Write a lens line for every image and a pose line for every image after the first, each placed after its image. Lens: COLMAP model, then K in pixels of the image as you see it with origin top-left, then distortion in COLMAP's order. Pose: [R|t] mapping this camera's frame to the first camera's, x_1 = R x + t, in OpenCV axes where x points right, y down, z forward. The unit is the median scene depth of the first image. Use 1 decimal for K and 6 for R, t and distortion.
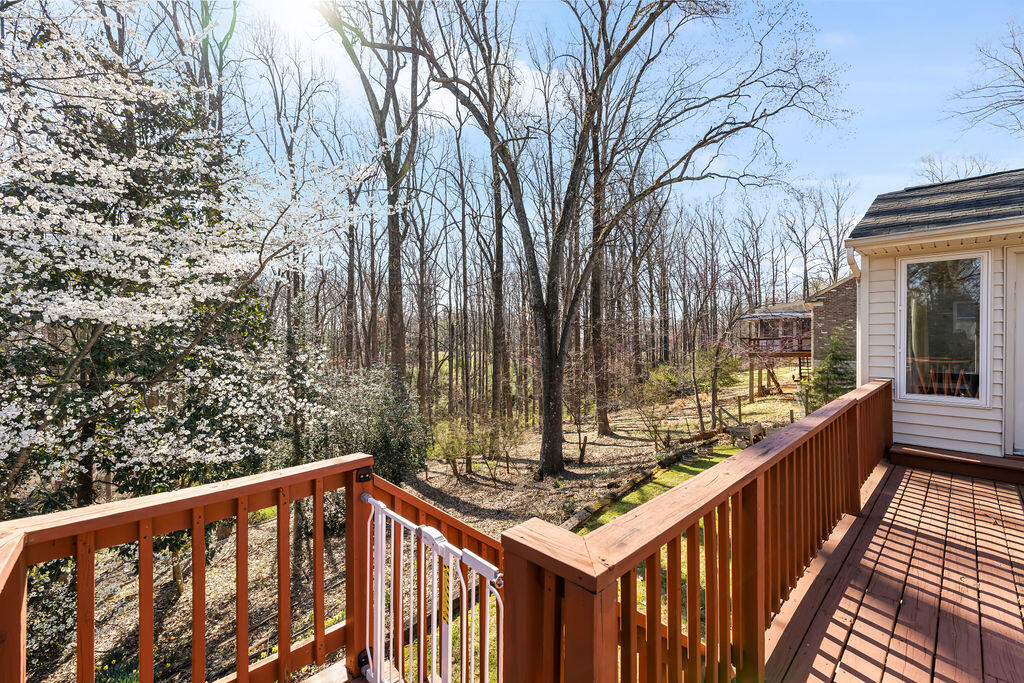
lens RADIAL K [[429.4, 0, 510.7], [0, 429.4, 342.8], [0, 0, 1]] dist [0.001228, 0.000022]
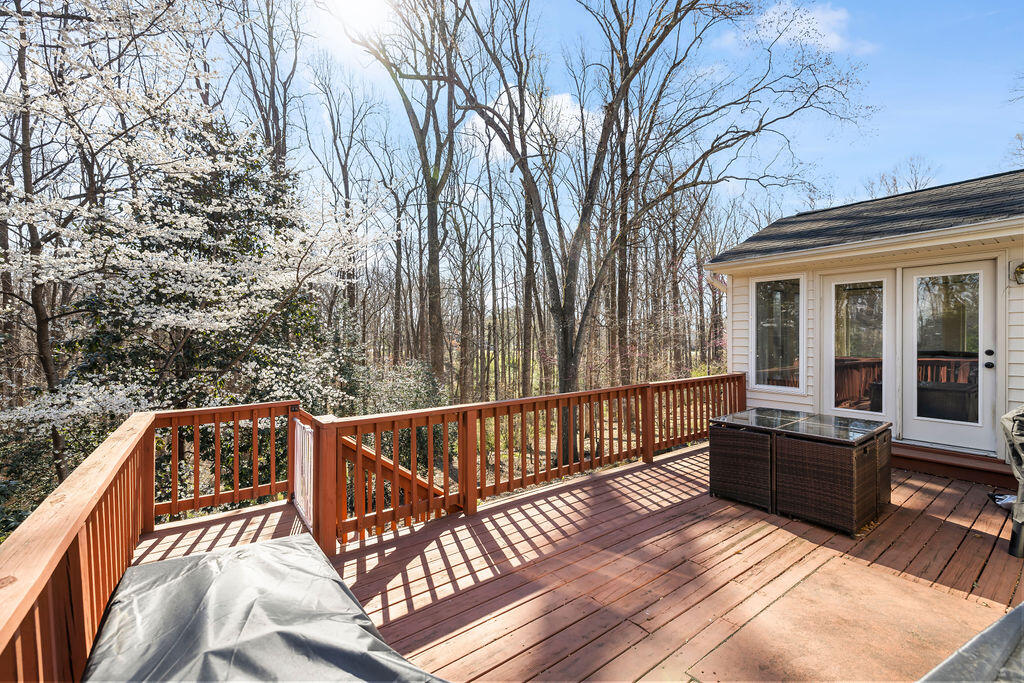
lens RADIAL K [[432.7, 0, 512.0], [0, 432.7, 341.5], [0, 0, 1]] dist [0.000217, -0.000048]
pose [[0.992060, 0.000539, -0.125766, 0.234569], [-0.000528, 1.000000, 0.000124, -0.004881], [0.125766, -0.000056, 0.992060, -0.230216]]
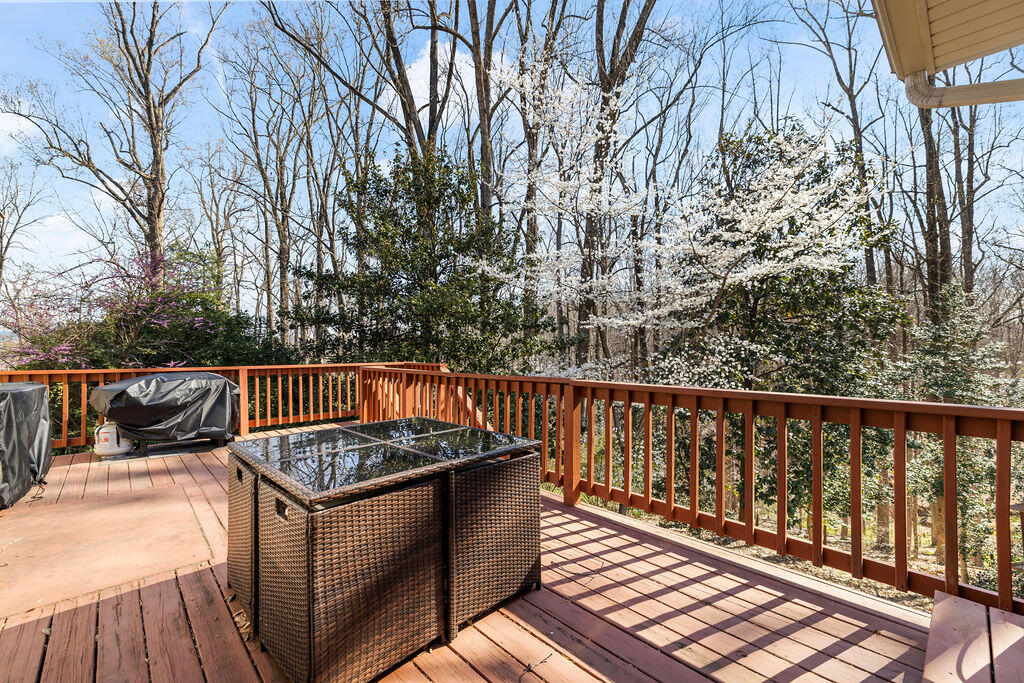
lens RADIAL K [[432.7, 0, 512.0], [0, 432.7, 341.5], [0, 0, 1]] dist [0.000217, -0.000048]
pose [[-0.005795, -0.000426, -0.999983, 0.705616], [-0.003534, 0.999994, -0.000406, 0.017279], [0.999977, 0.003531, -0.005797, 0.309403]]
